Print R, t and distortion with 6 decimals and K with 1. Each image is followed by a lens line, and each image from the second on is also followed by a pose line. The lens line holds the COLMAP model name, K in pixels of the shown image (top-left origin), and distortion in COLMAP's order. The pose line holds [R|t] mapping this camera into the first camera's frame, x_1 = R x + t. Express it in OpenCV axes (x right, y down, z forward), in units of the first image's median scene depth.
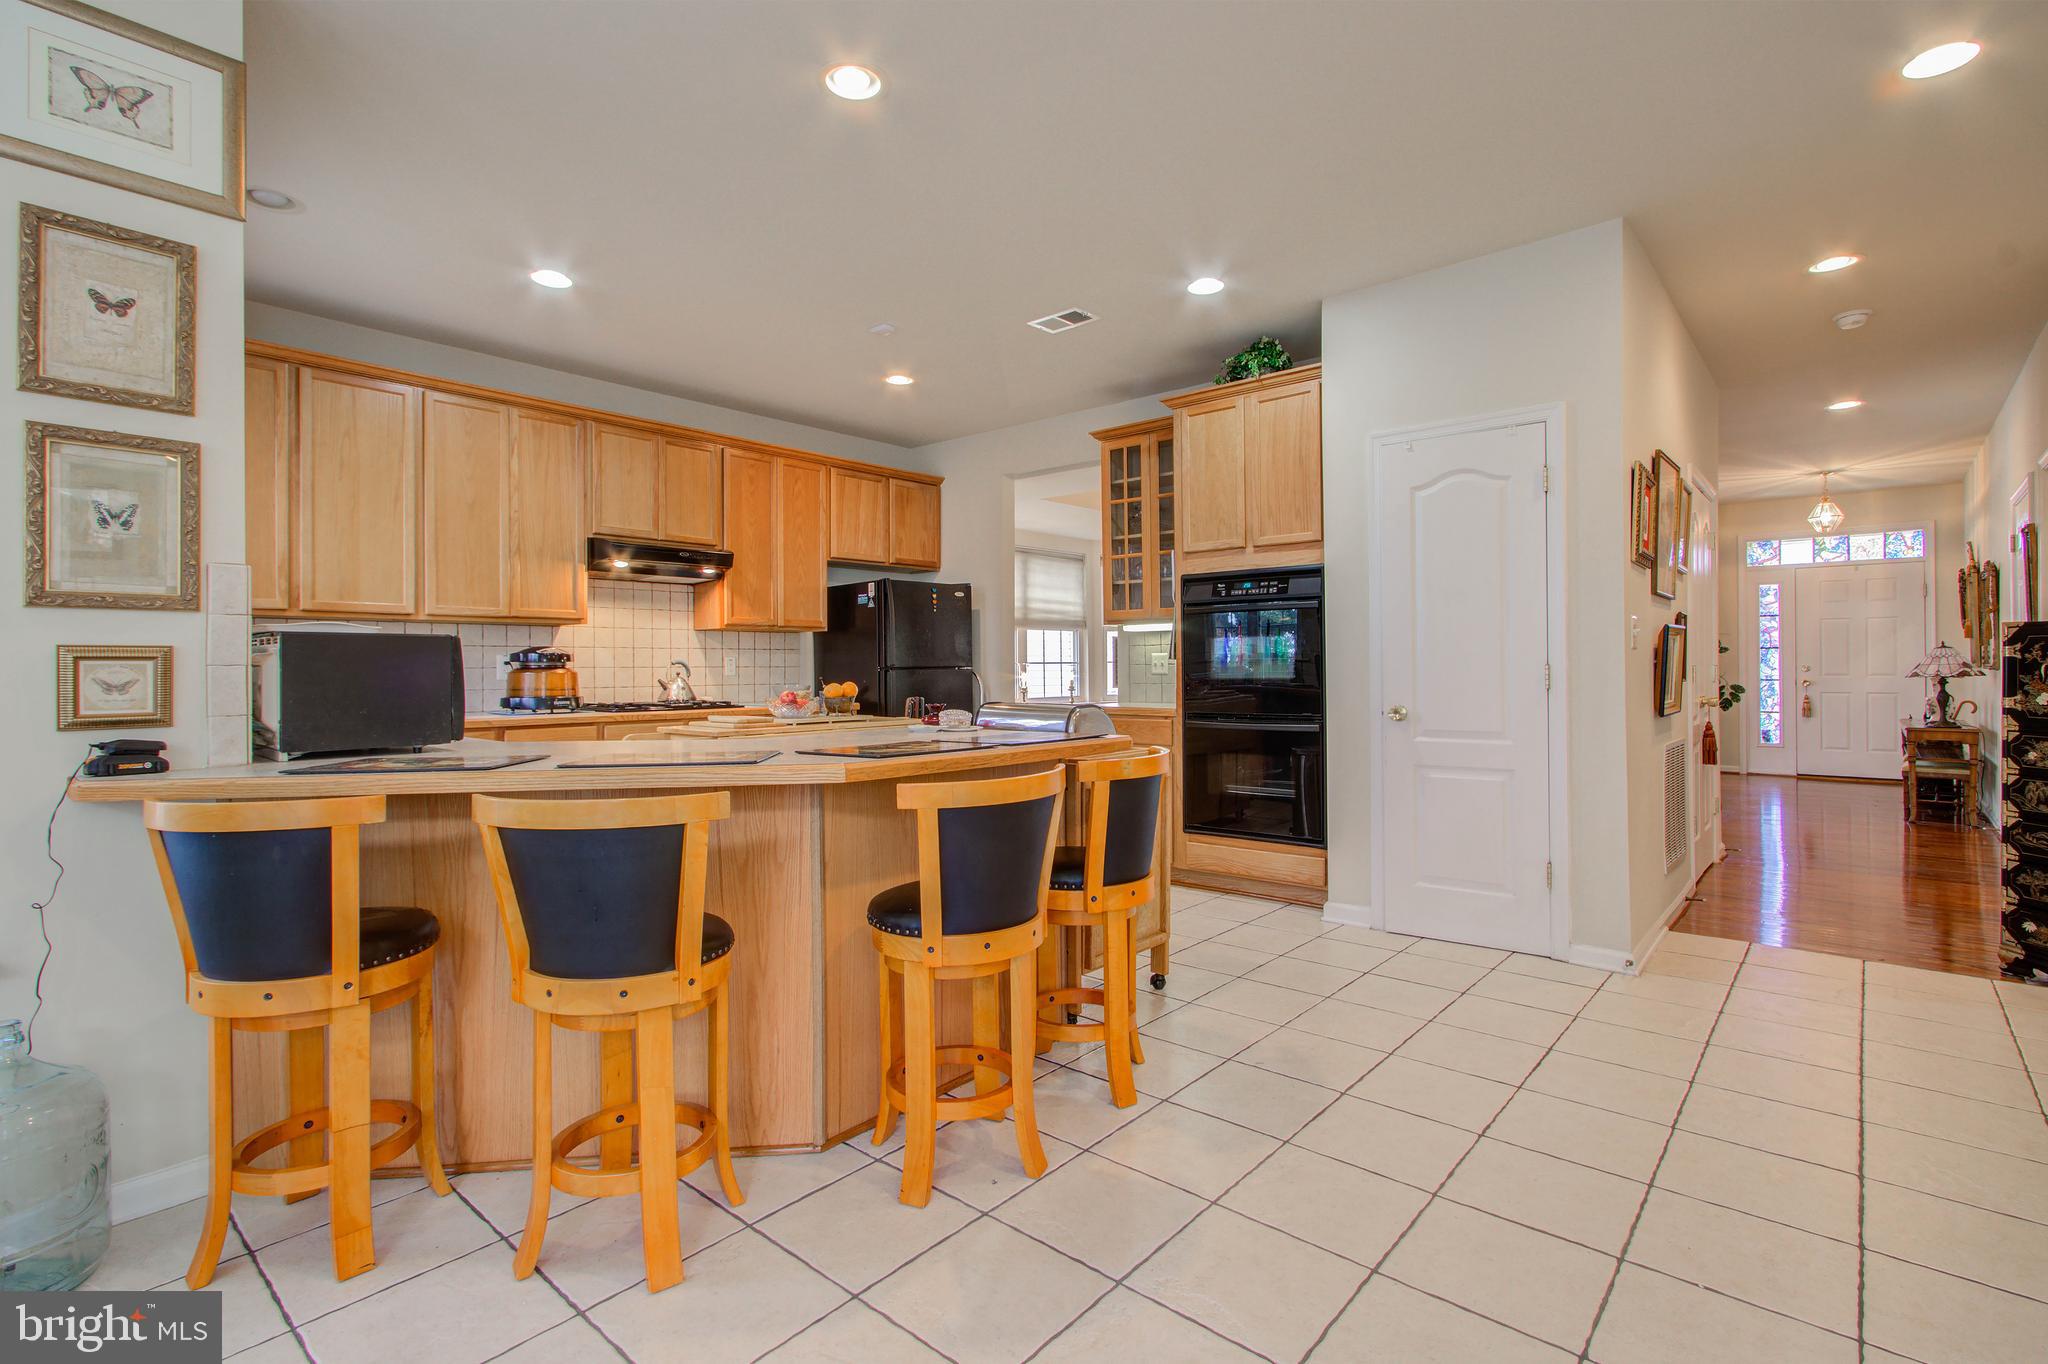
lens RADIAL K [[953.1, 0, 1021.8], [0, 953.1, 658.8], [0, 0, 1]] dist [-0.002130, 0.000363]
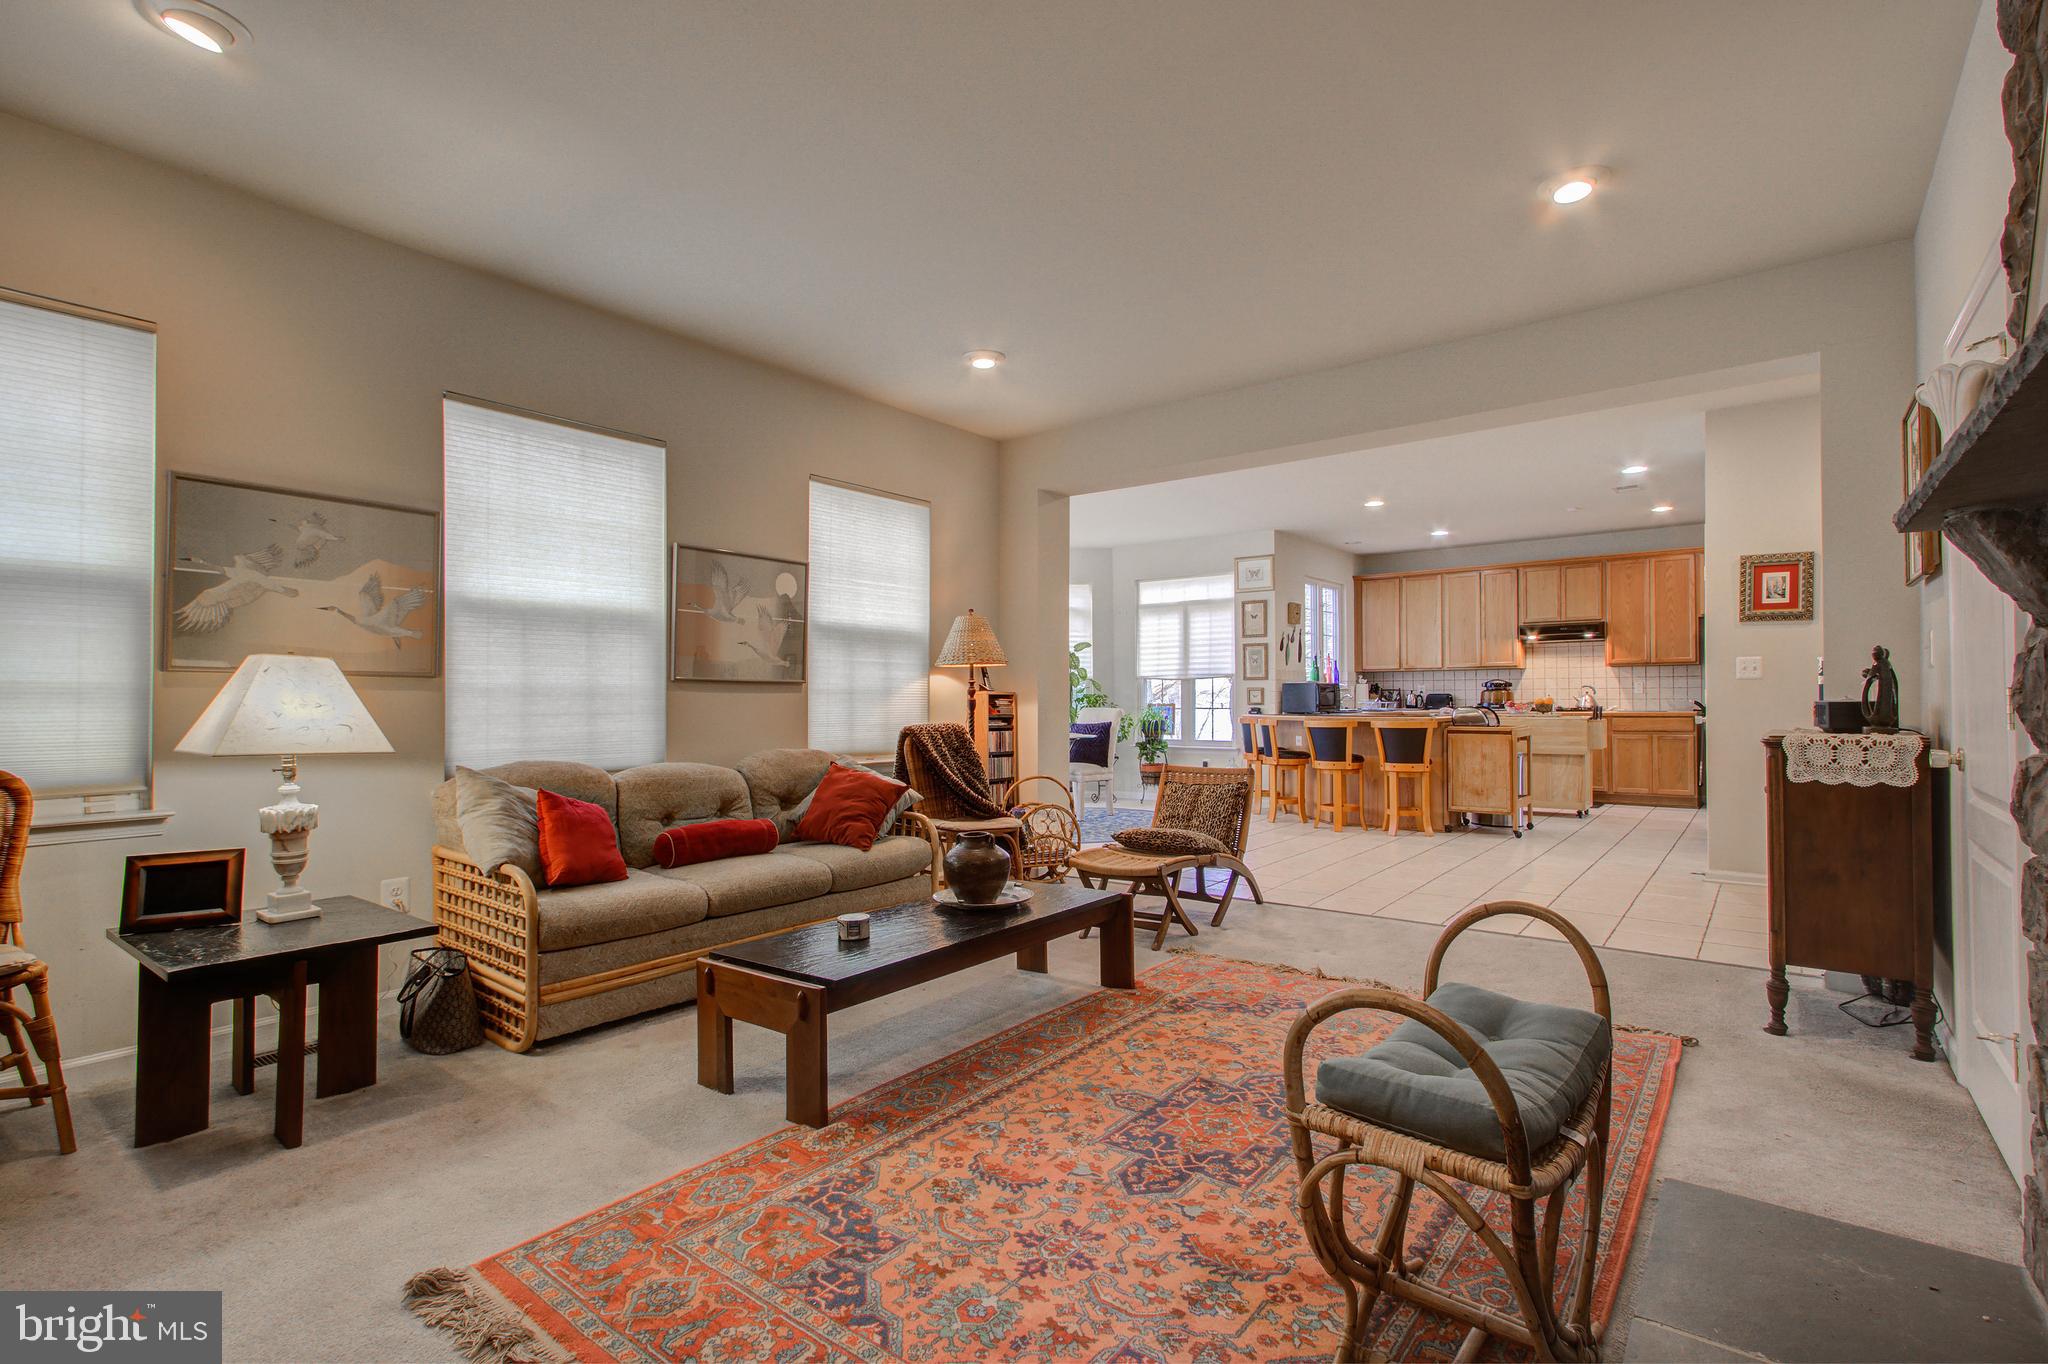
lens RADIAL K [[969.7, 0, 1008.0], [0, 969.7, 676.1], [0, 0, 1]] dist [0.001031, 0.000112]
pose [[0.039349, -0.014473, -0.999121, 1.512858], [0.018497, 0.999734, -0.013753, -0.010646], [0.999054, -0.017940, 0.039606, -0.174207]]
